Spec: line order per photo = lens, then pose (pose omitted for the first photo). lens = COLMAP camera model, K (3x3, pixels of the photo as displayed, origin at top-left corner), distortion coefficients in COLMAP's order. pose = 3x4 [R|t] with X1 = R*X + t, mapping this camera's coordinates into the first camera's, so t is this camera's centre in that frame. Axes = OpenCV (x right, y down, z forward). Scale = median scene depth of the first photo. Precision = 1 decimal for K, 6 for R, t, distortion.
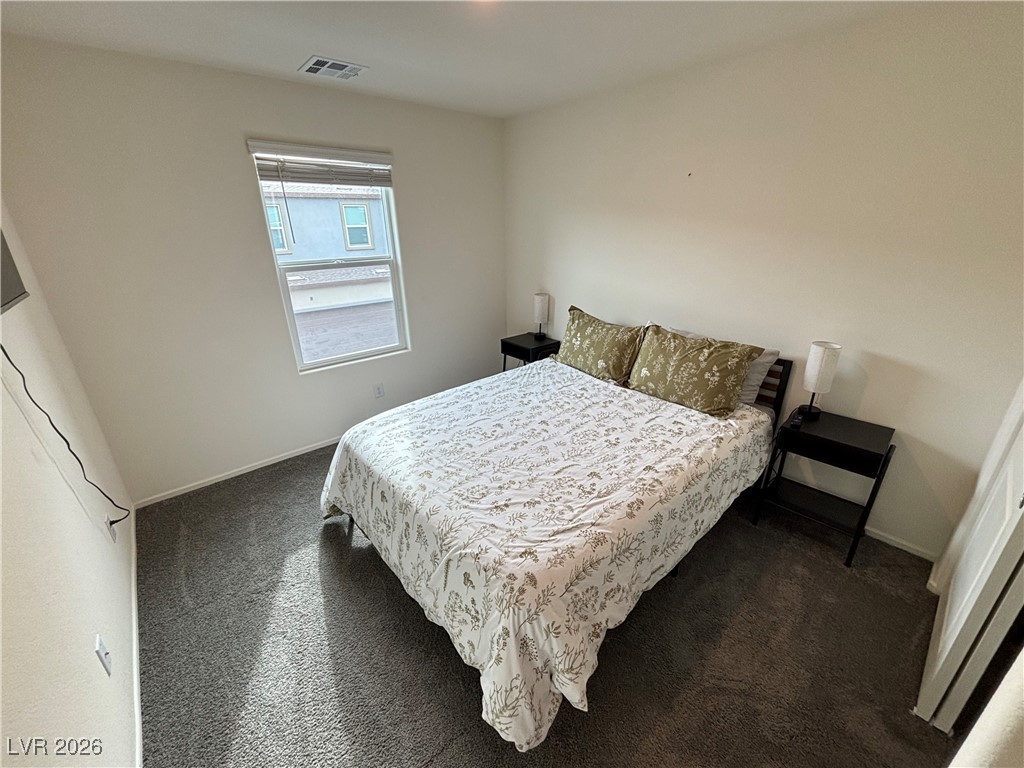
lens RADIAL K [[417.4, 0, 514.0], [0, 417.4, 384.1], [0, 0, 1]] dist [0.030891, -0.015849]
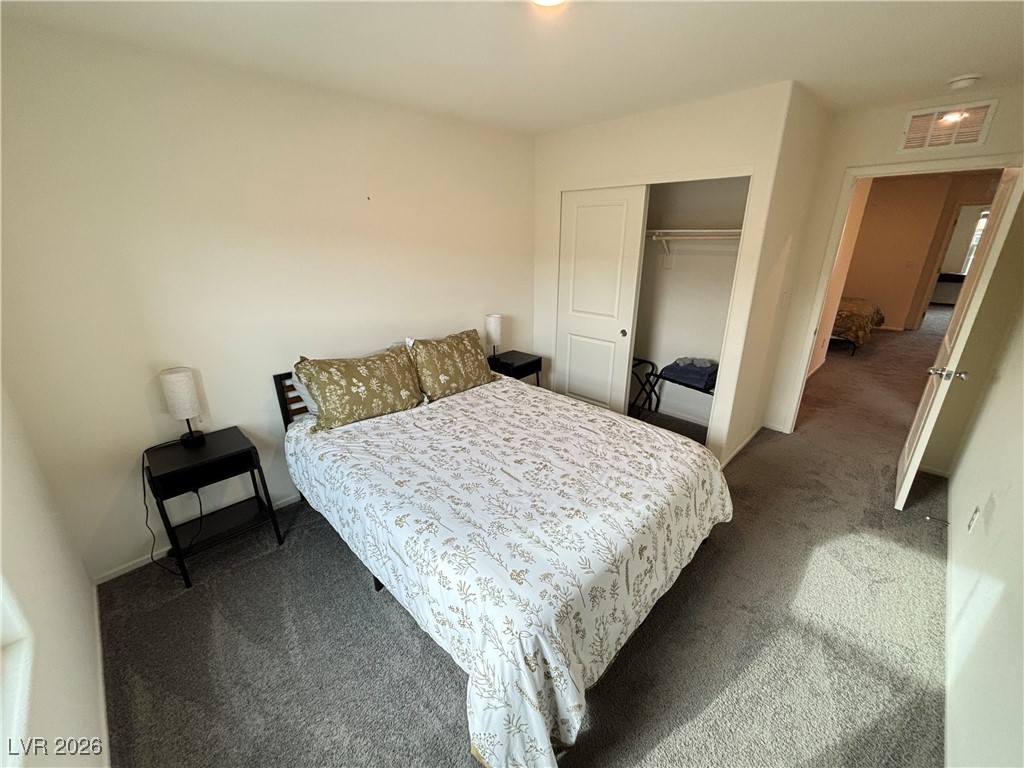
lens RADIAL K [[411.4, 0, 513.5], [0, 411.4, 381.1], [0, 0, 1]] dist [0.020355, -0.000291]
pose [[-0.077791, -0.318100, 0.944860, -0.754457], [0.371536, 0.870213, 0.323558, -0.317017], [-0.925154, 0.376220, 0.050491, 0.821257]]
